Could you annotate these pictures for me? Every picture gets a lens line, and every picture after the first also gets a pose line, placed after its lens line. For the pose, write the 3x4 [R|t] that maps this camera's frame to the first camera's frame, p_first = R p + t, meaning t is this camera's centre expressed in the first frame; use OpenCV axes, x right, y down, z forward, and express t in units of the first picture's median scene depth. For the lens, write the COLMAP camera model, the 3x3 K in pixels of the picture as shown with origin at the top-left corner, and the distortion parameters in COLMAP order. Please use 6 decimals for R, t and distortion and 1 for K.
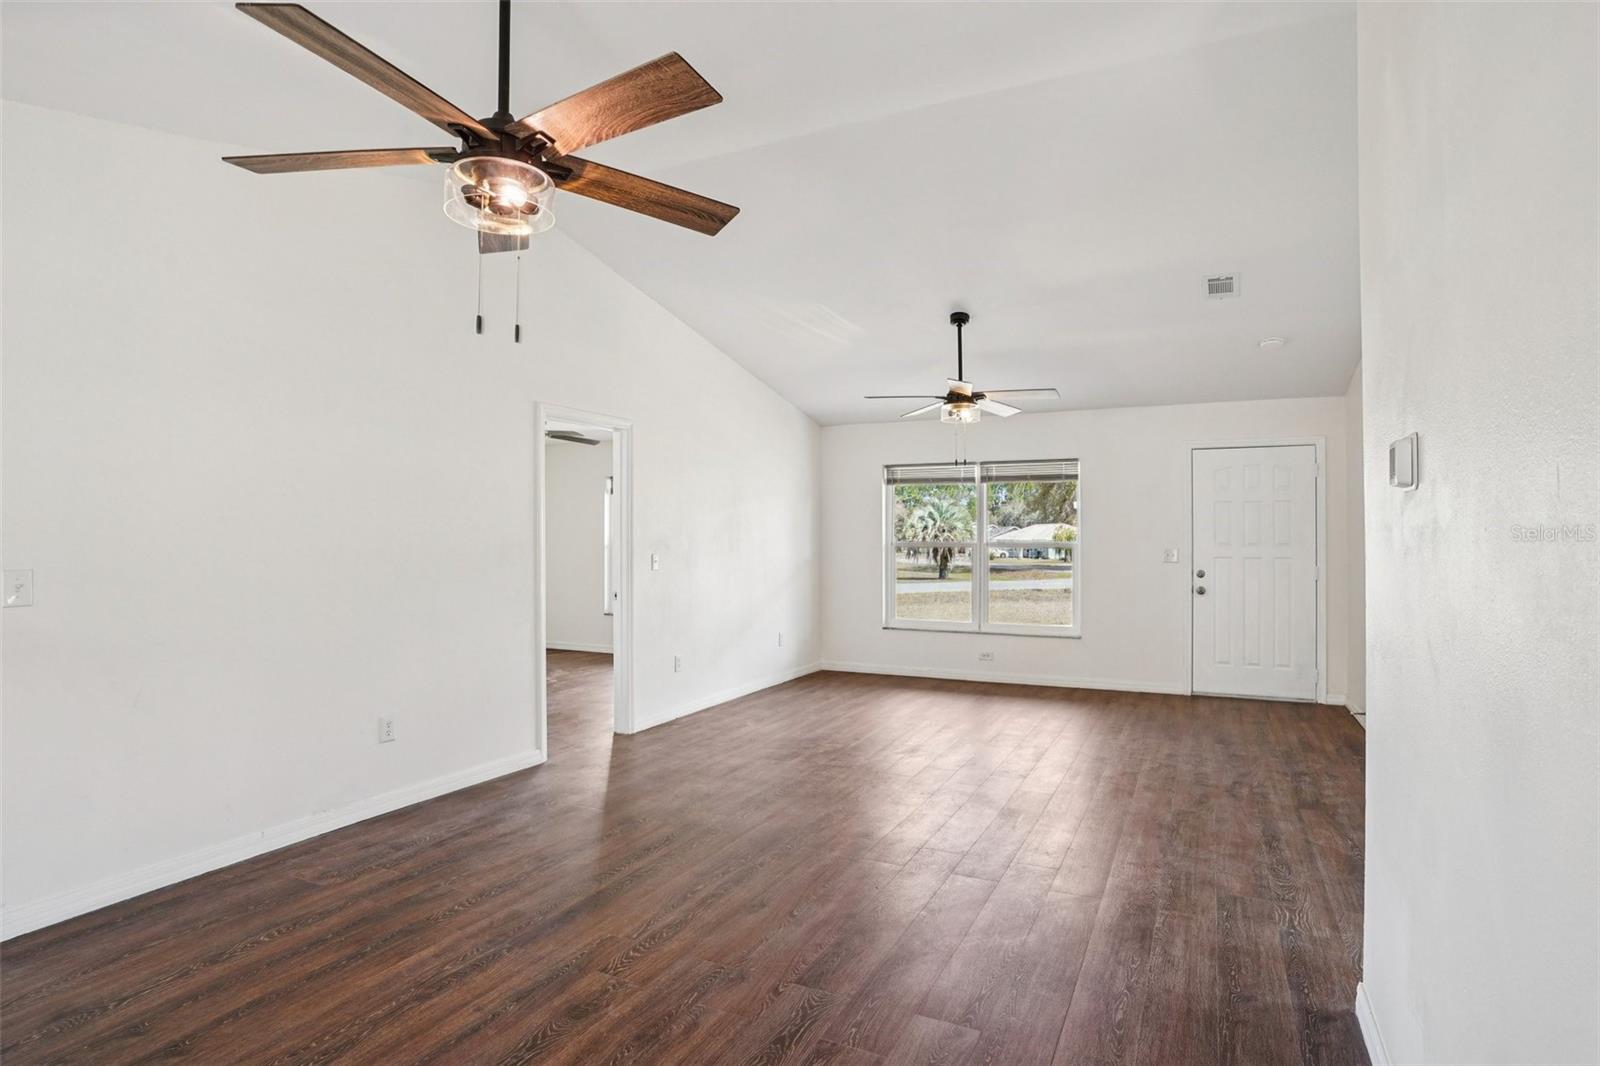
lens RADIAL K [[835.1, 0, 809.7], [0, 835.1, 532.9], [0, 0, 1]] dist [-0.047179, 0.011314]
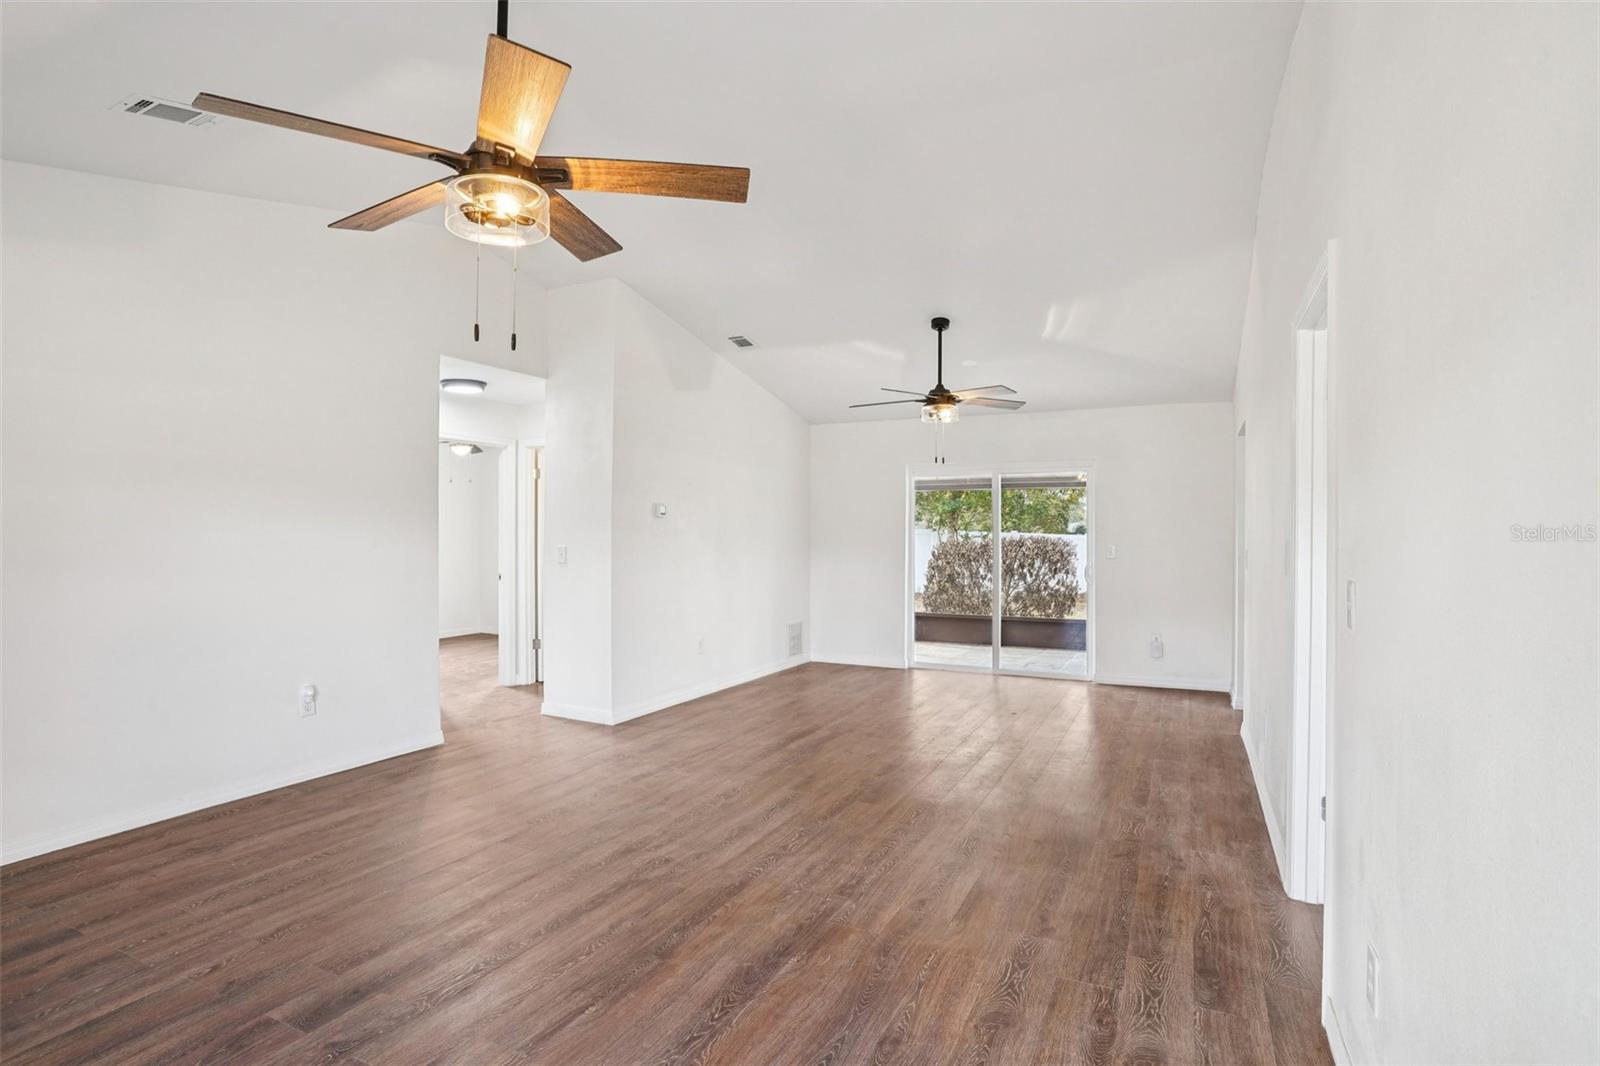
lens RADIAL K [[791.5, 0, 795.6], [0, 791.5, 542.2], [0, 0, 1]] dist [-0.064524, 0.023090]
pose [[-0.999943, -0.004707, 0.009580, 0.057514], [-0.004668, 0.999981, 0.004110, 0.011285], [-0.009599, 0.004065, -0.999946, 1.894380]]
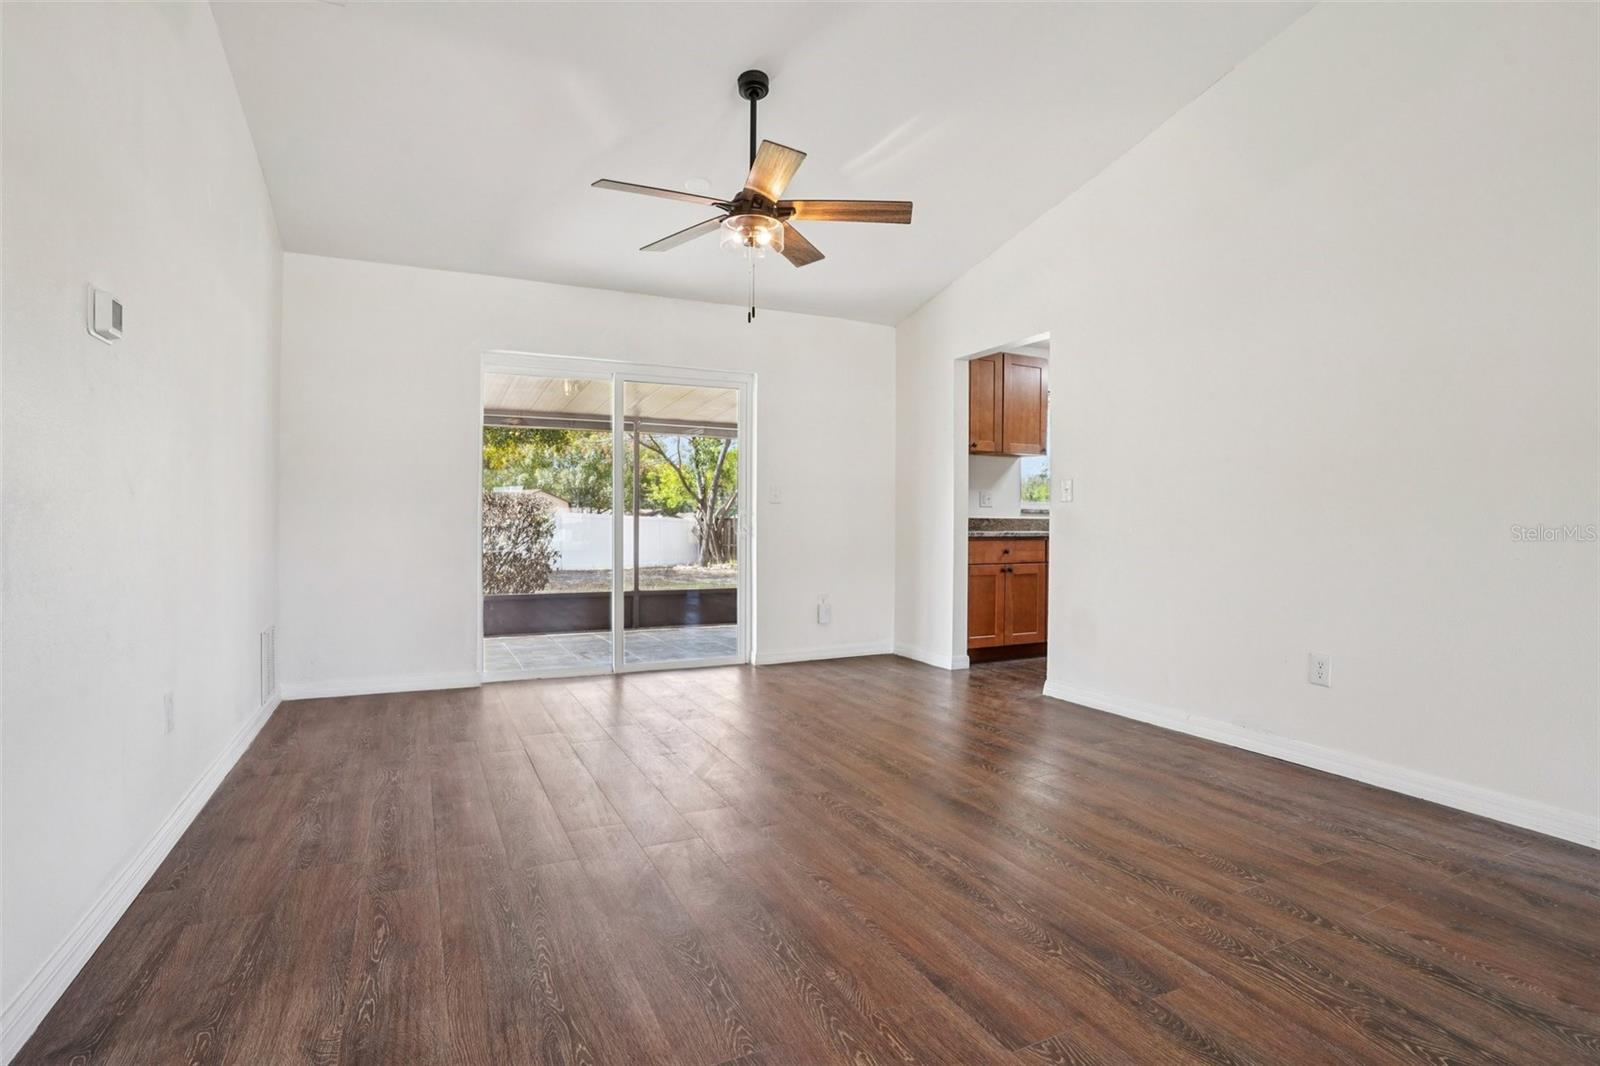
lens RADIAL K [[791.5, 0, 790.7], [0, 791.5, 528.8], [0, 0, 1]] dist [-0.064524, 0.023090]
pose [[-0.623528, 0.006860, -0.781771, 0.415092], [0.000399, 0.999964, 0.008456, 0.085978], [0.781801, 0.004960, -0.623508, 1.032178]]
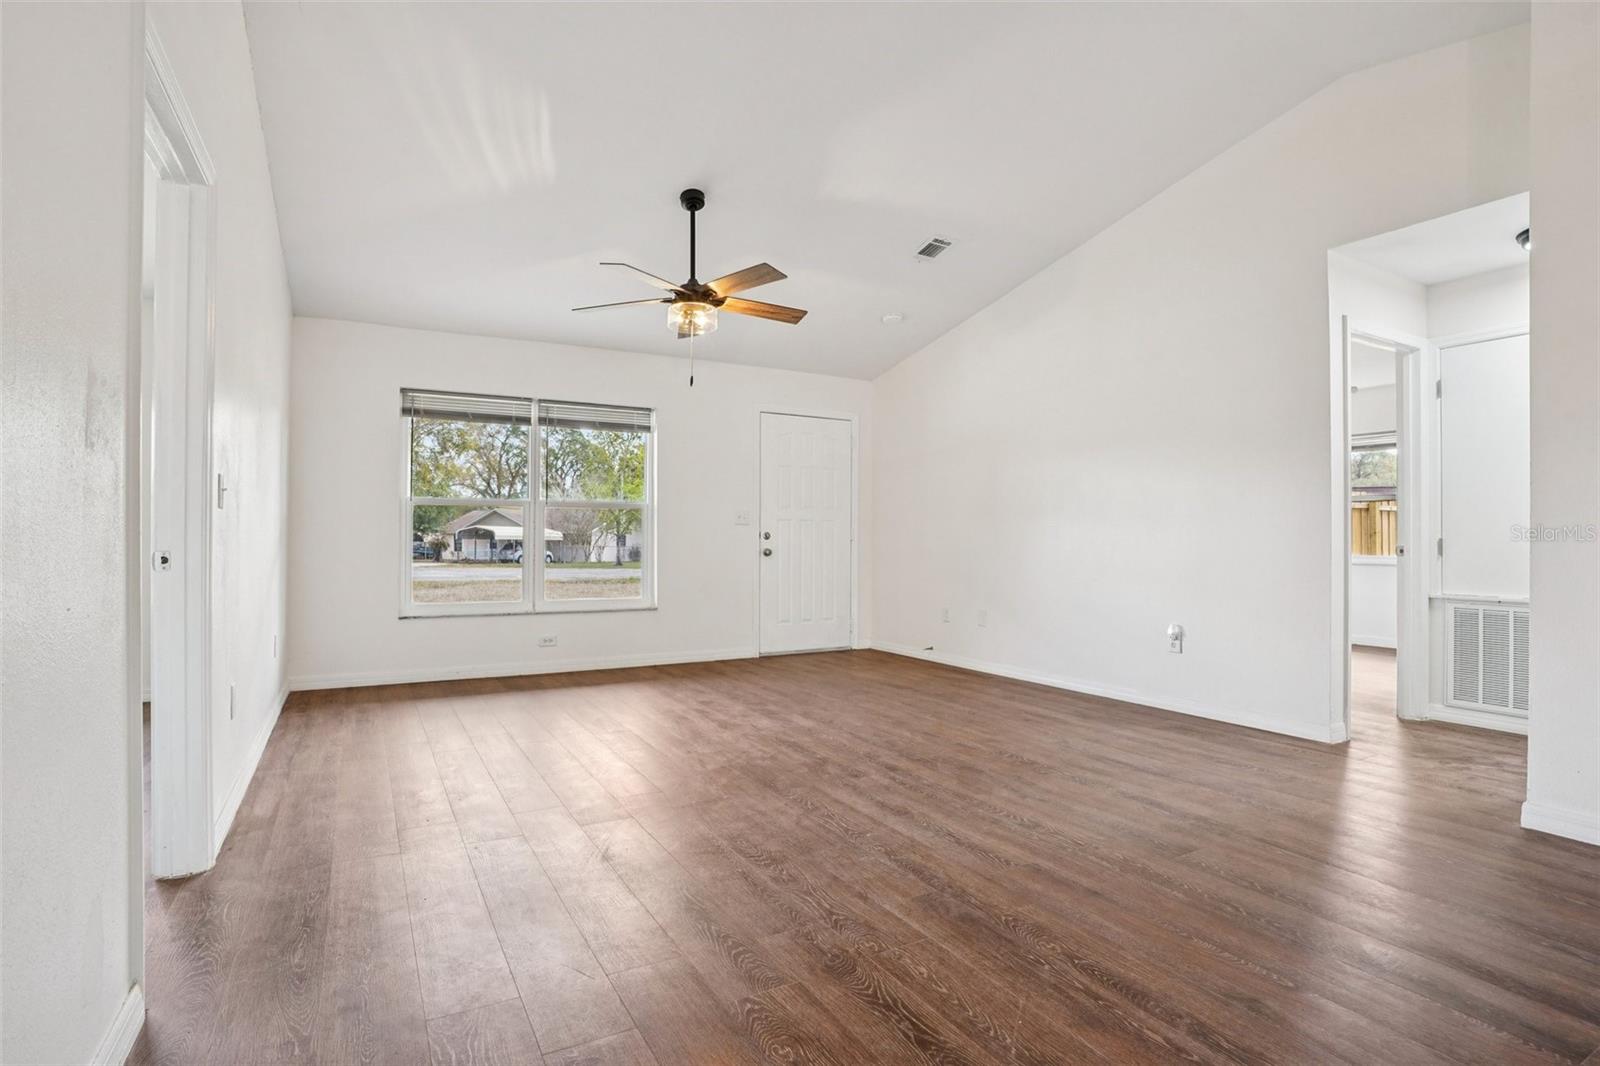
lens RADIAL K [[791.5, 0, 793.9], [0, 791.5, 528.0], [0, 0, 1]] dist [-0.064524, 0.023090]
pose [[0.572109, 0.012828, 0.820077, -0.515769], [-0.006749, 0.999917, -0.010933, 0.085285], [-0.820150, 0.000720, 0.572148, 0.702118]]
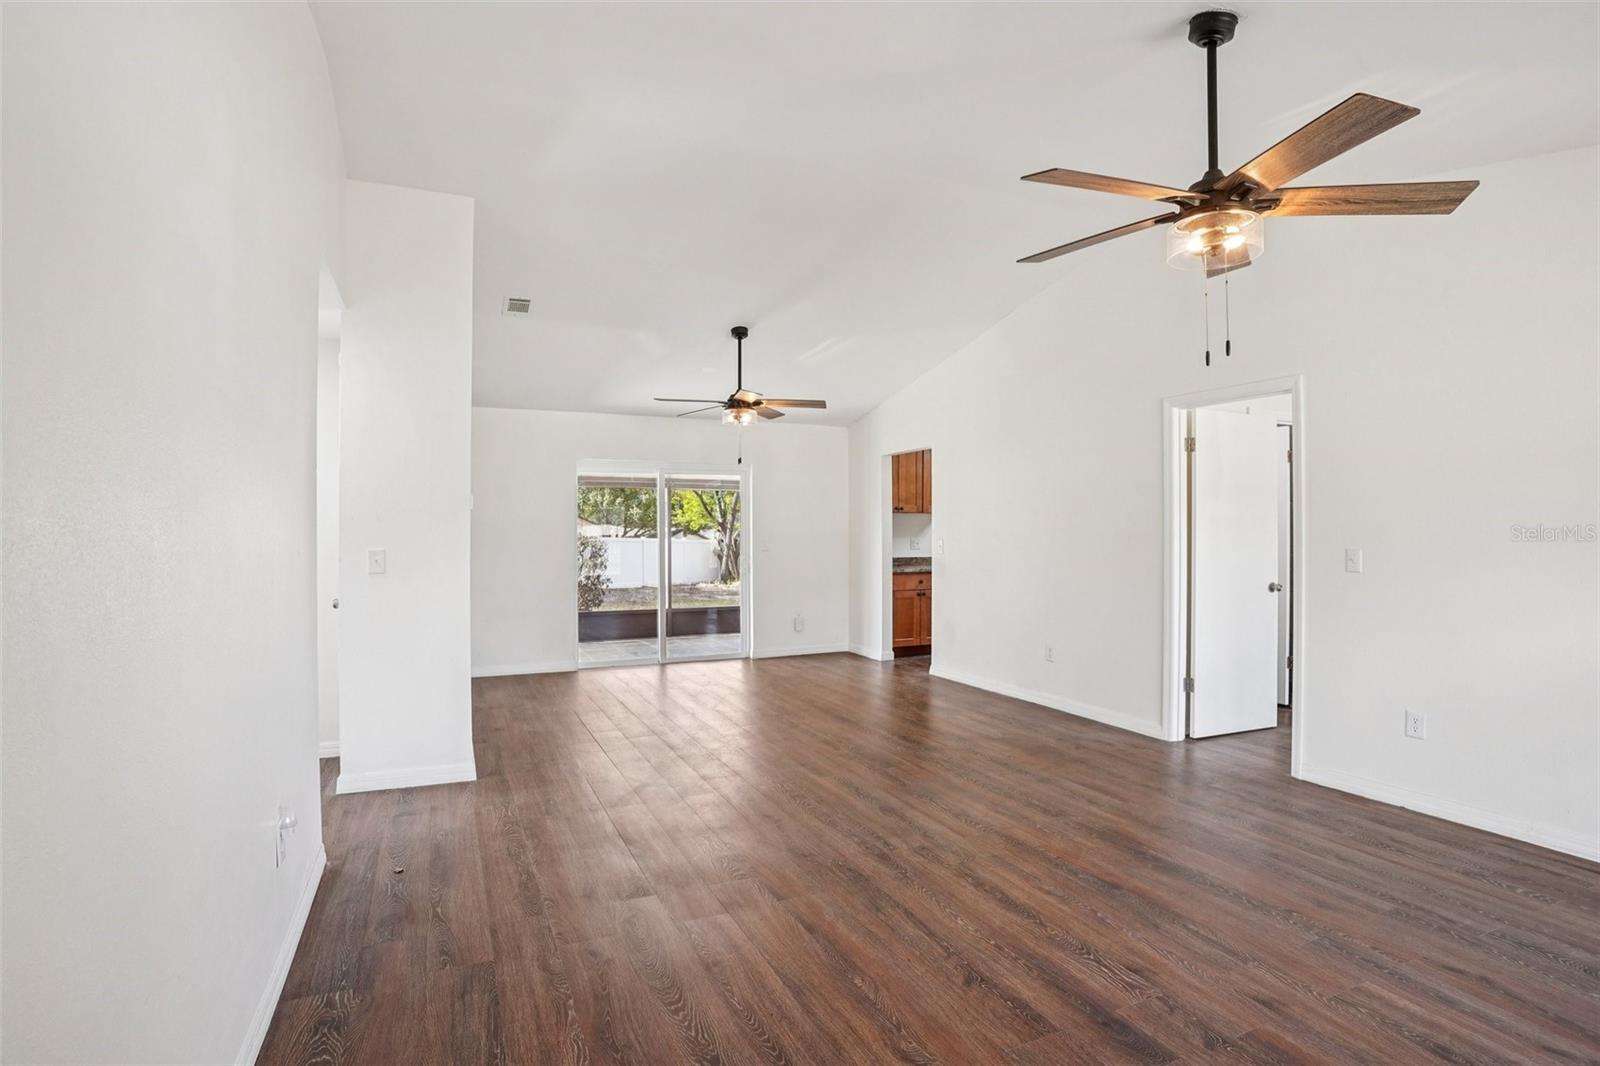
lens RADIAL K [[791.5, 0, 783.9], [0, 791.5, 533.0], [0, 0, 1]] dist [-0.064524, 0.023090]
pose [[-0.651080, 0.004673, -0.758995, 0.883637], [0.010487, 0.999941, -0.002839, 0.014398], [0.758937, -0.009807, -0.651091, 1.527000]]
